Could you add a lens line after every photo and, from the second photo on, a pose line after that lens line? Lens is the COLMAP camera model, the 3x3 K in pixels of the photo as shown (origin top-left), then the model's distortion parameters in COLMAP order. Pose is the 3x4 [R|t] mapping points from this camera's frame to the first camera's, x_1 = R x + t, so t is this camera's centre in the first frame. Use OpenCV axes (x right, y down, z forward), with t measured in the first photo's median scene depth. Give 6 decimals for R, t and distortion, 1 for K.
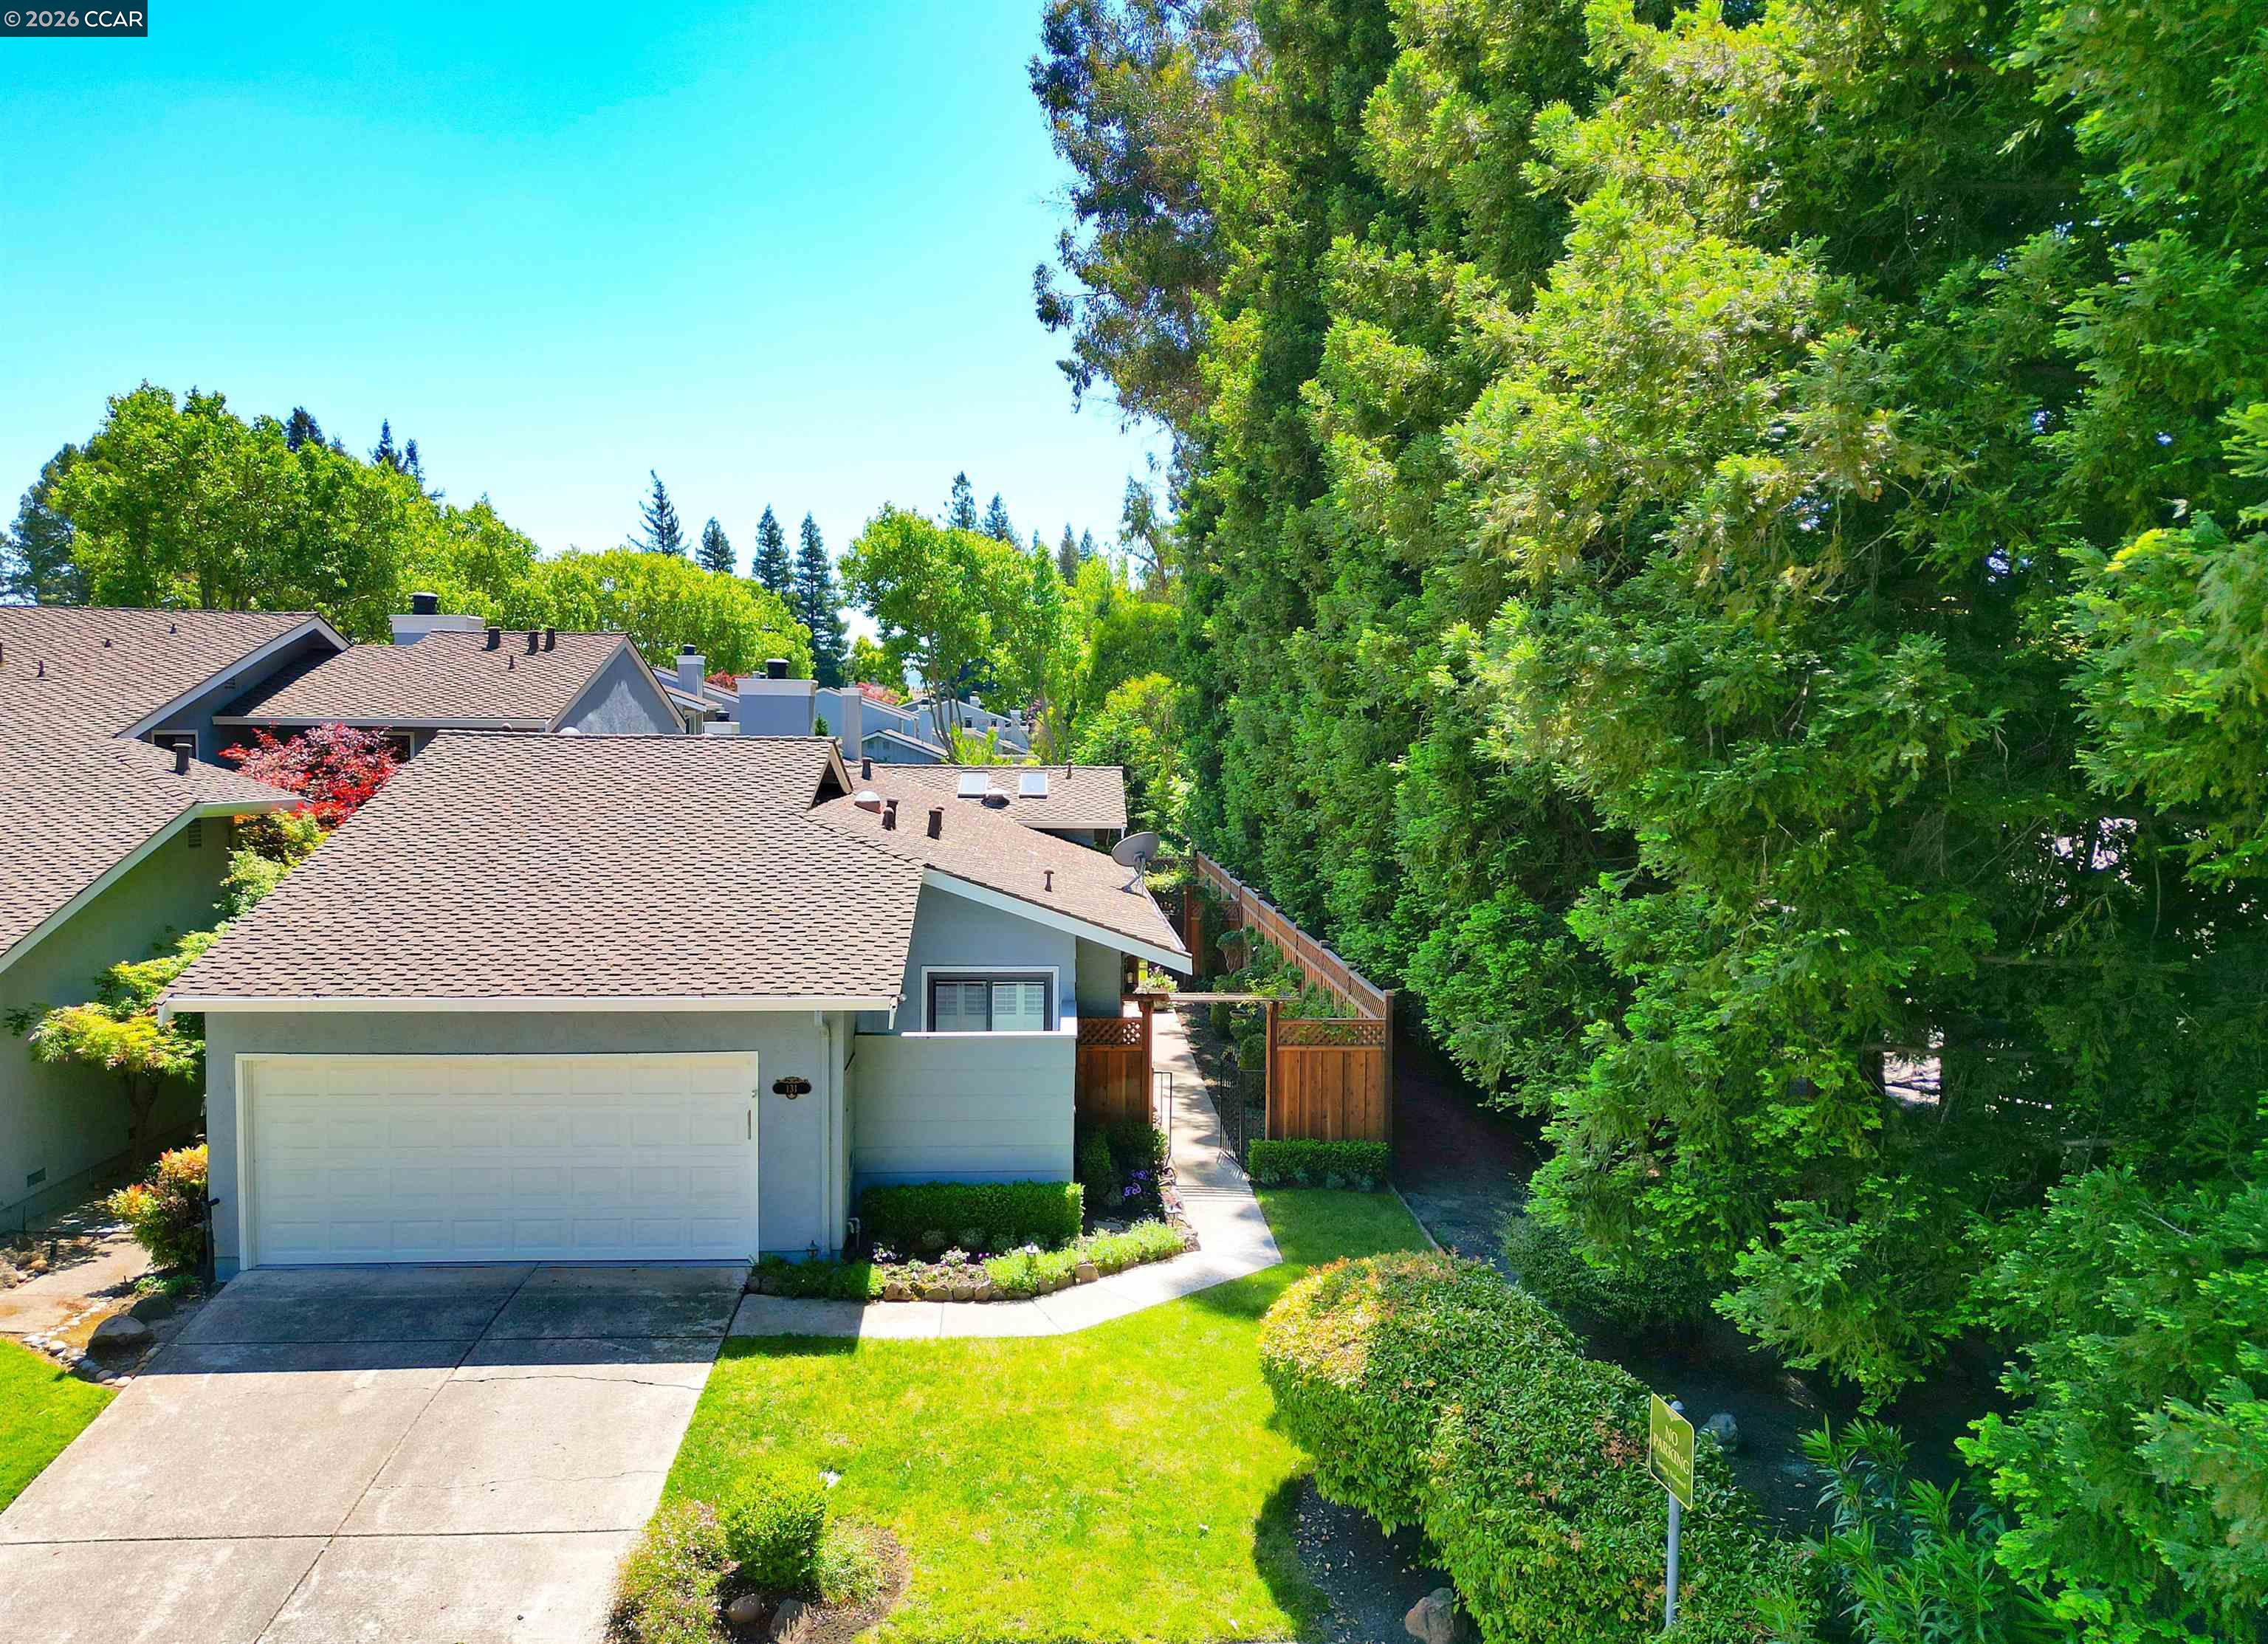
lens RADIAL K [[1618.0, 0, 1128.9], [0, 1618.0, 866.4], [0, 0, 1]] dist [0.004408, 0.002140]
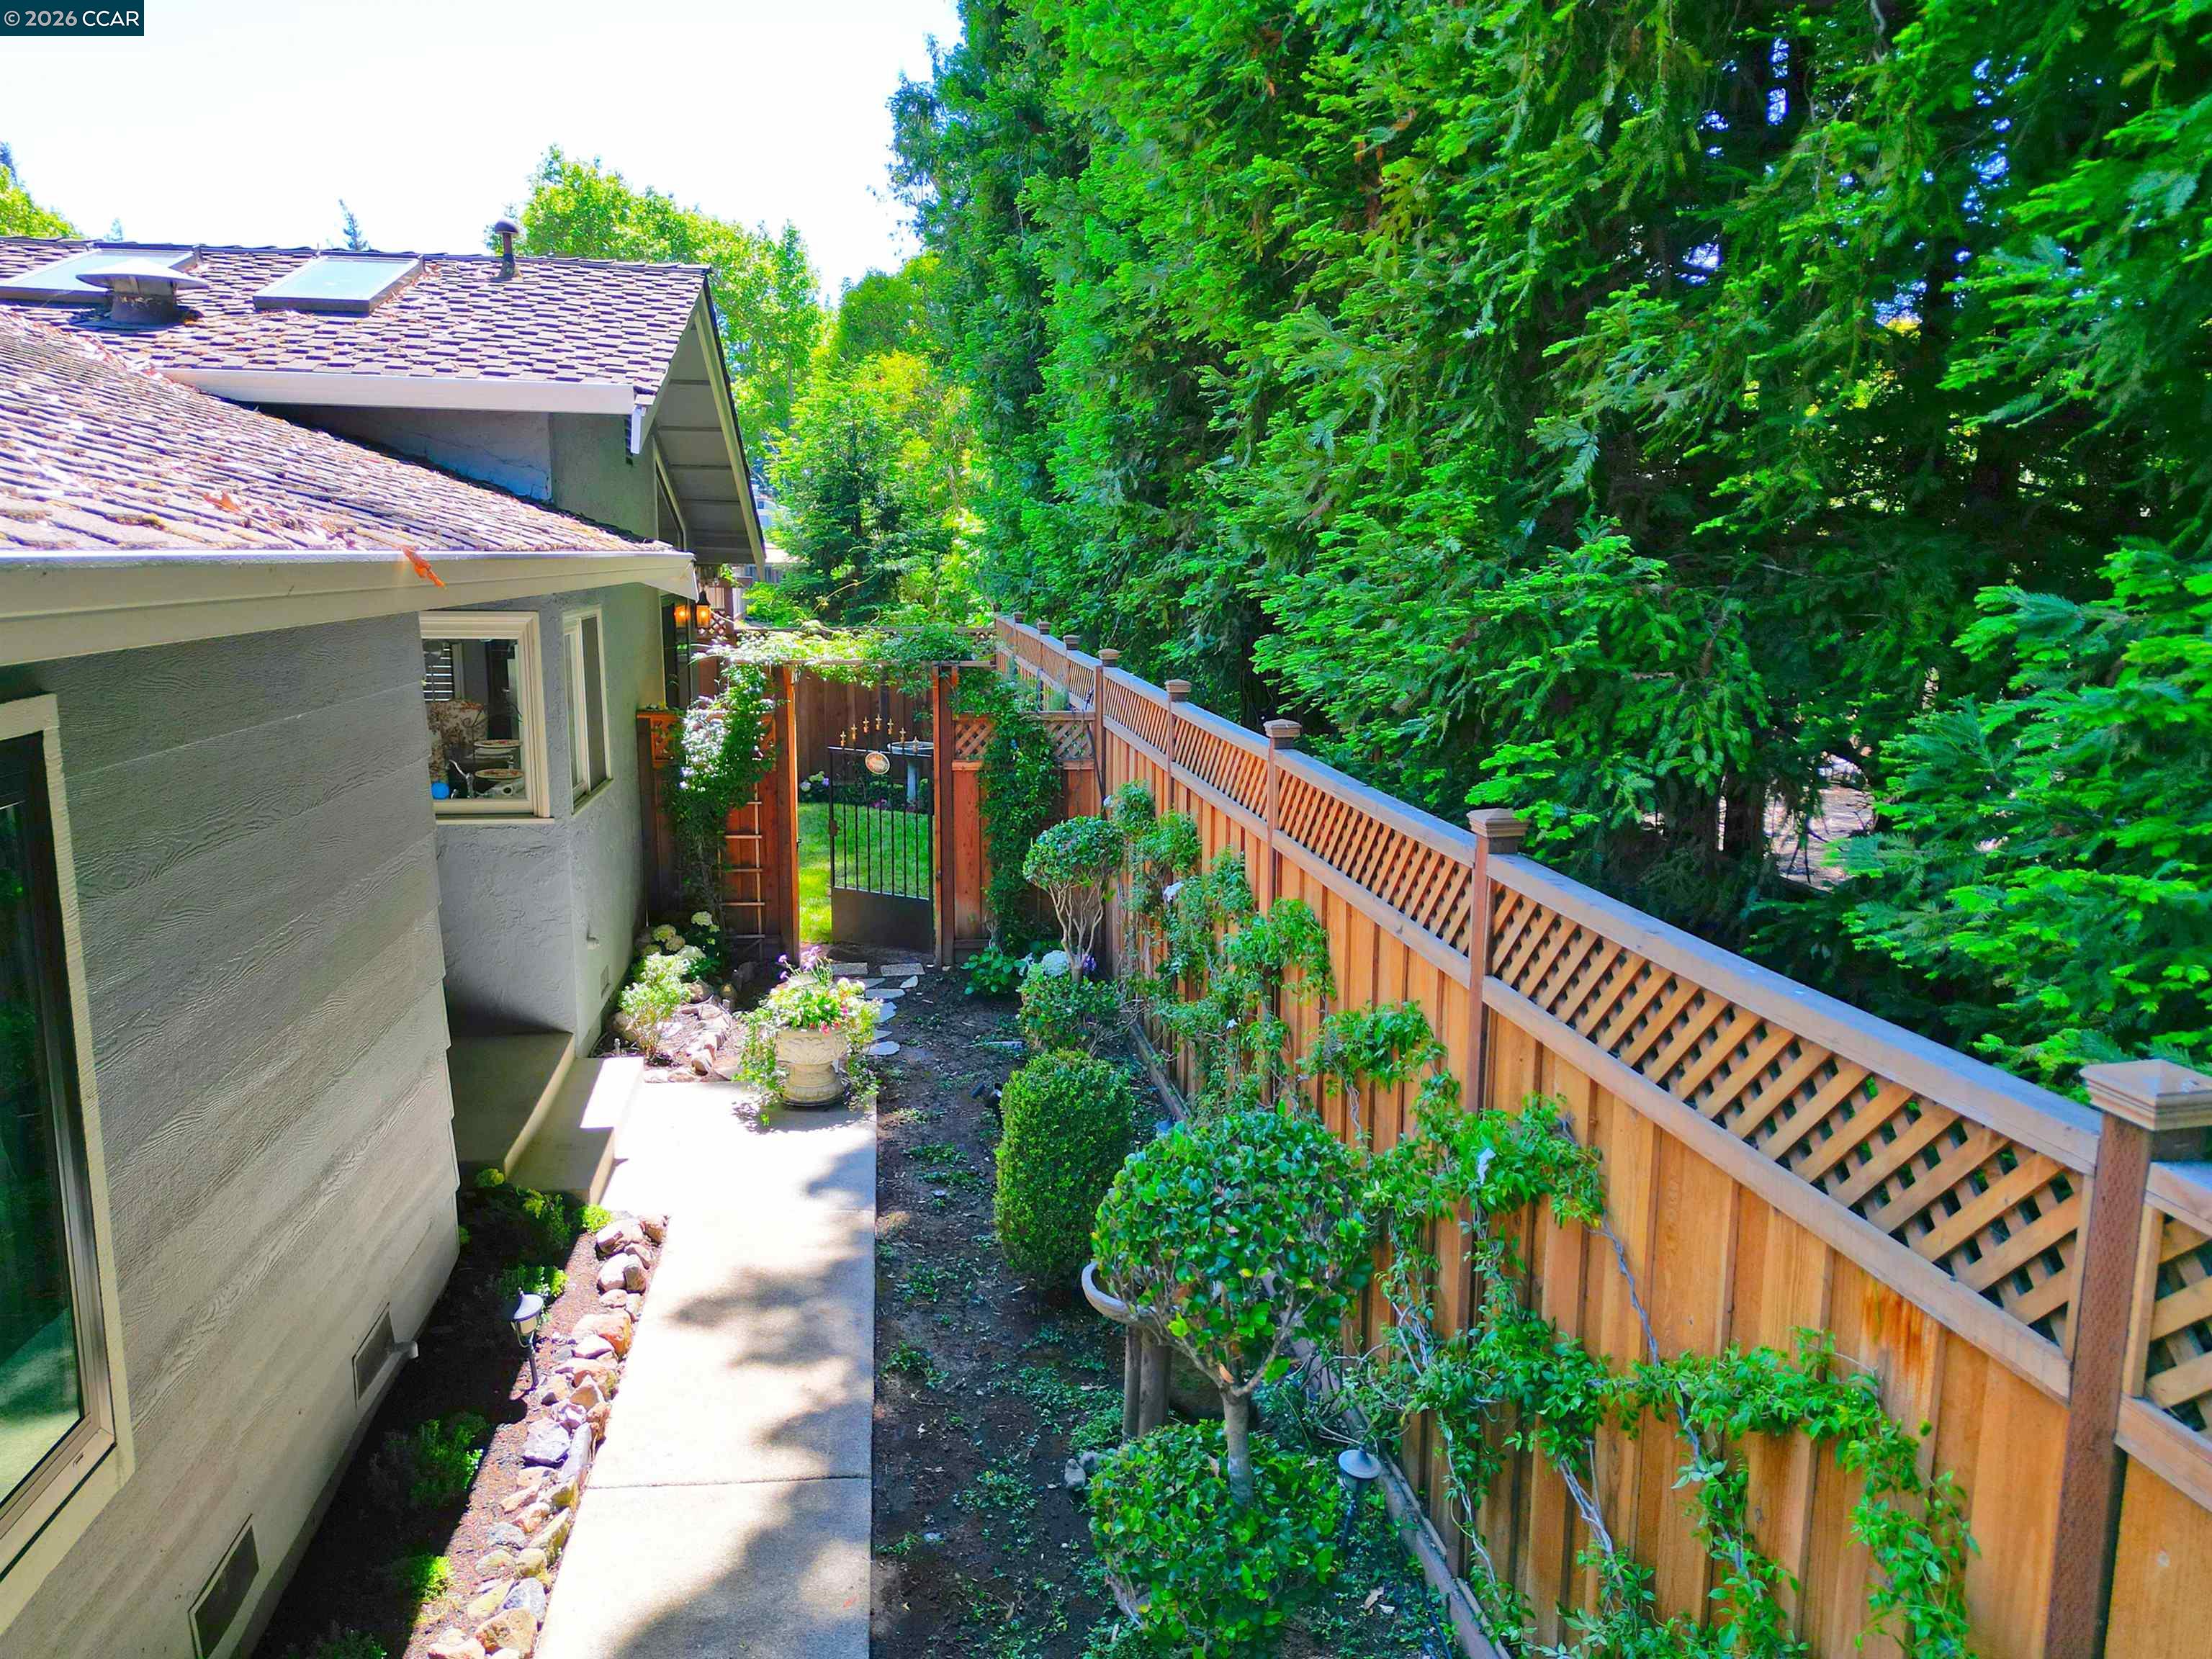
lens RADIAL K [[1548.7, 0, 1096.3], [0, 1548.7, 833.3], [0, 0, 1]] dist [0.064533, -0.066132]
pose [[0.996089, -0.016060, 0.086889, 0.069318], [0.008223, 0.995925, 0.089814, 0.030662], [-0.087978, -0.088748, 0.992161, 1.176013]]
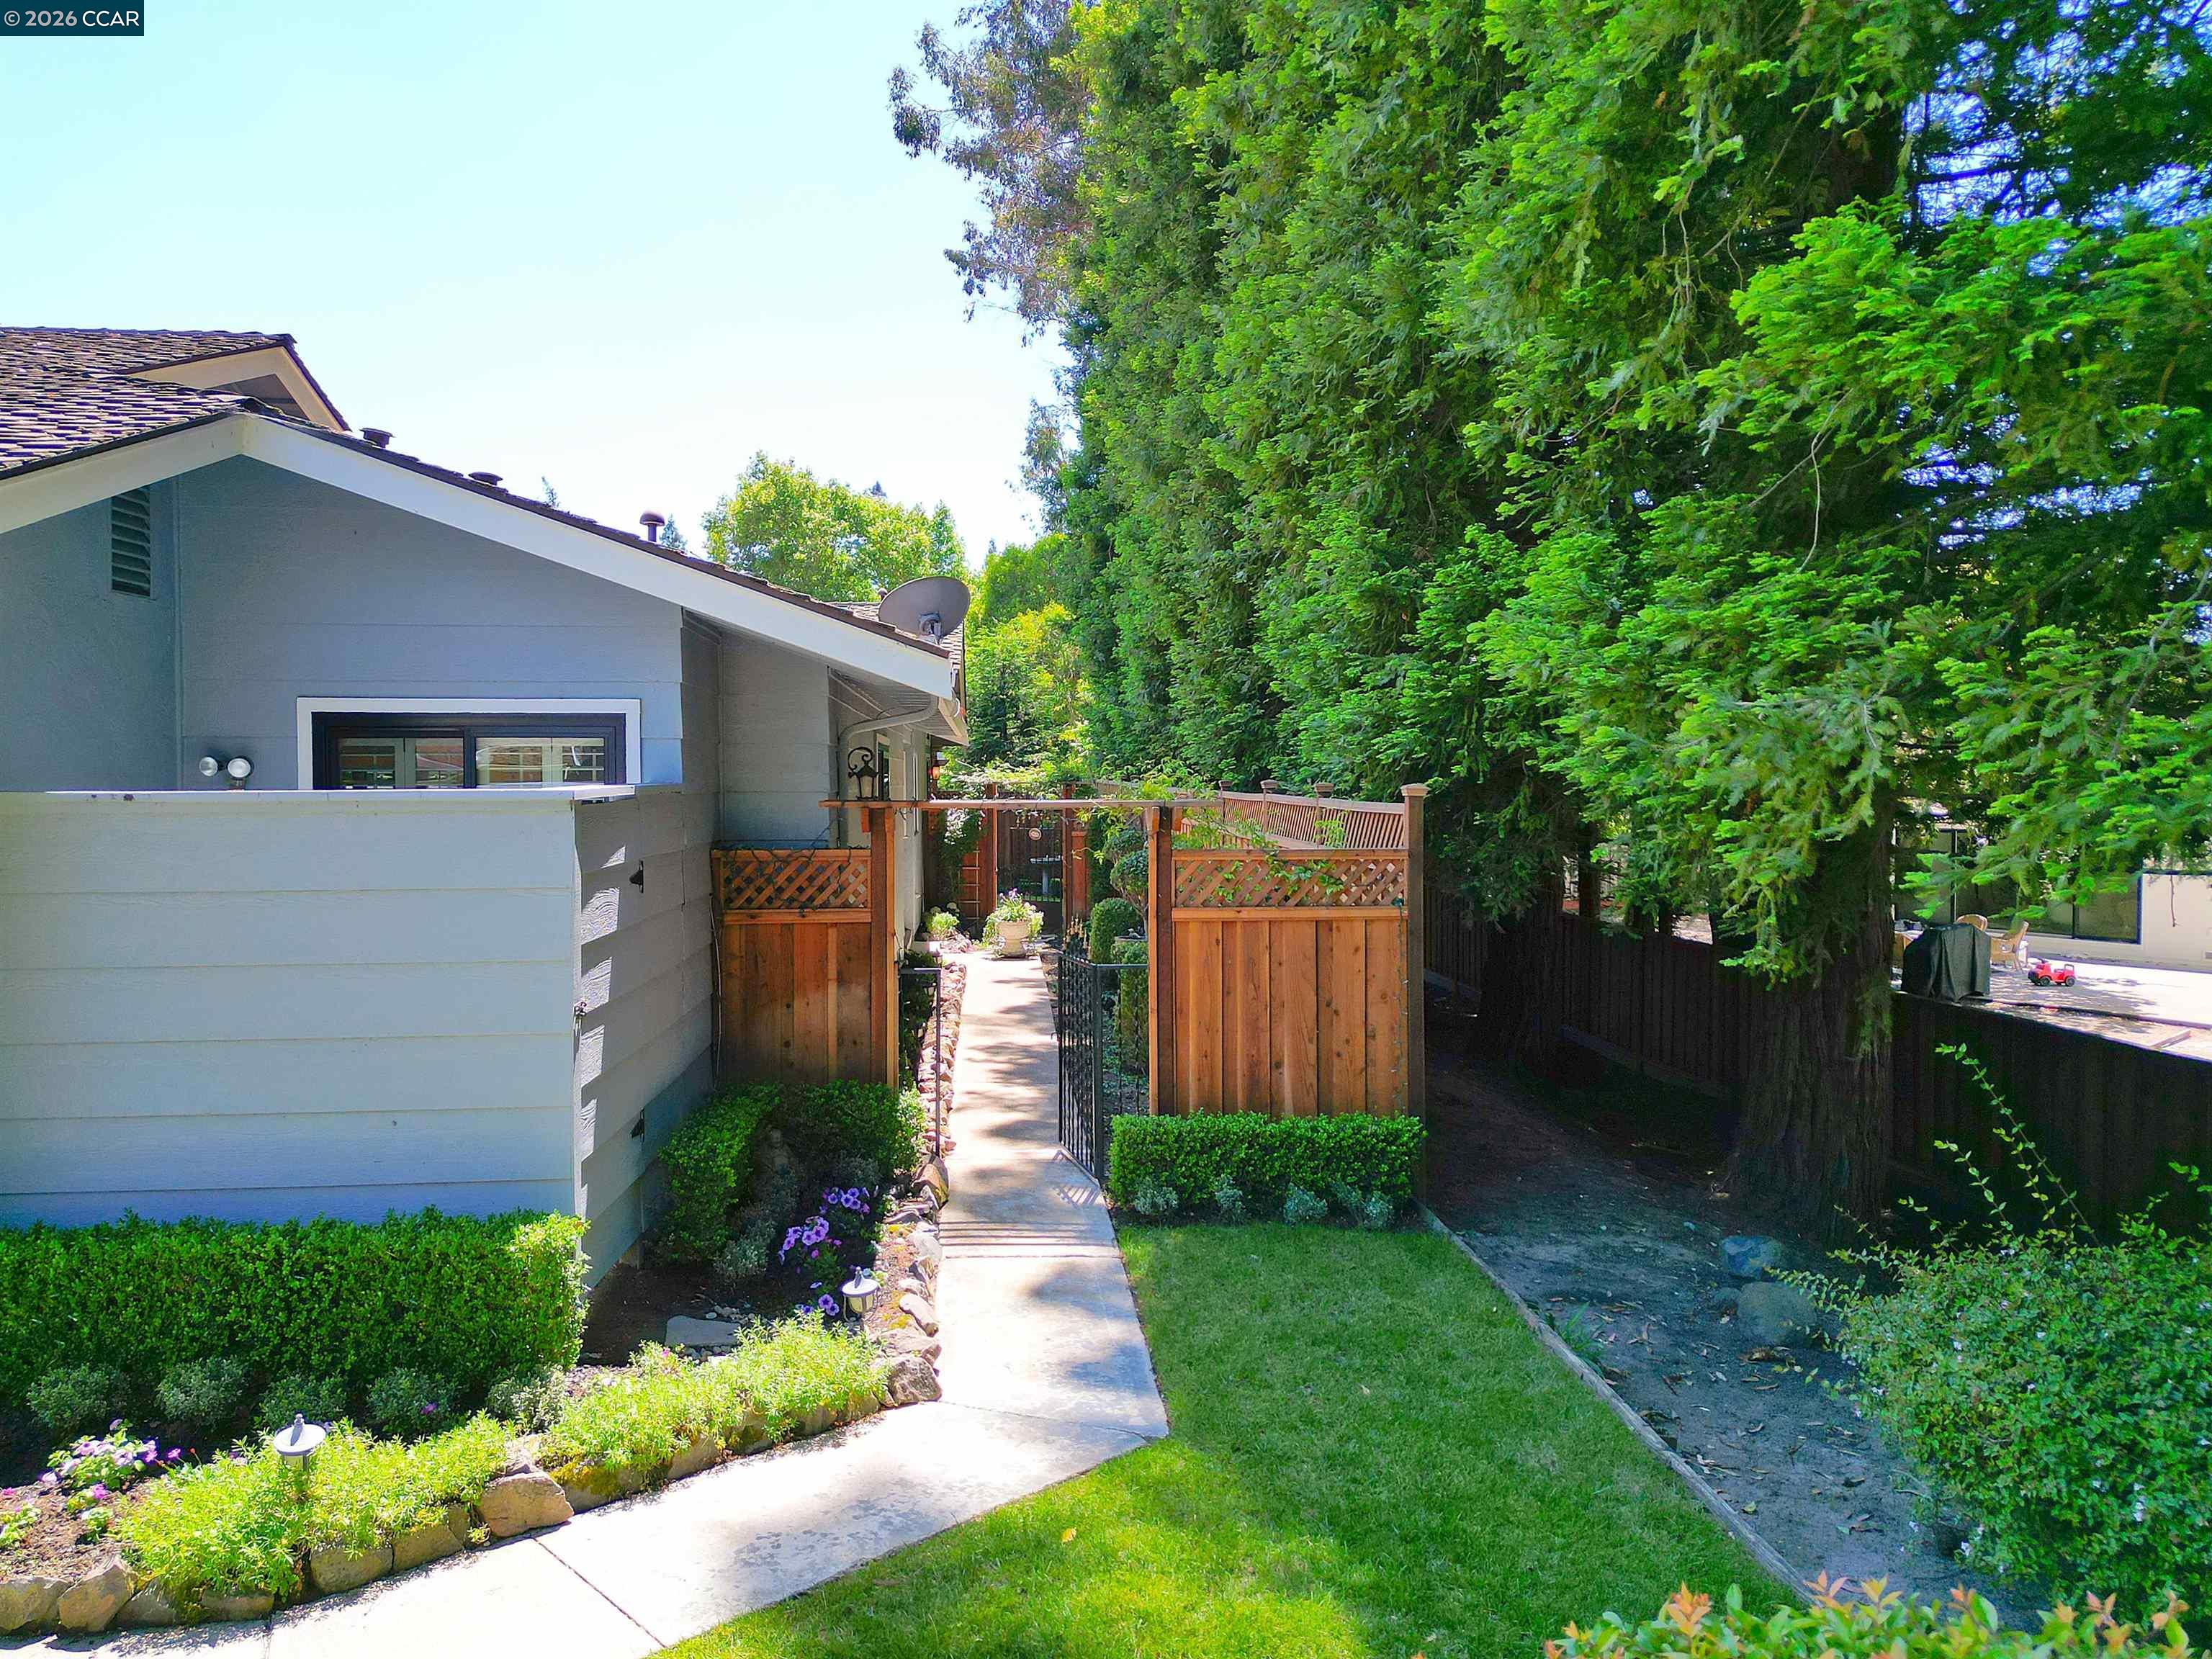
lens RADIAL K [[1588.4, 0, 1114.7], [0, 1588.4, 880.9], [0, 0, 1]] dist [-0.000100, -0.002581]
pose [[0.999574, -0.012160, 0.026531, 0.066710], [0.012801, 0.999627, -0.024109, 0.118471], [-0.026228, 0.024438, 0.999357, 0.579970]]
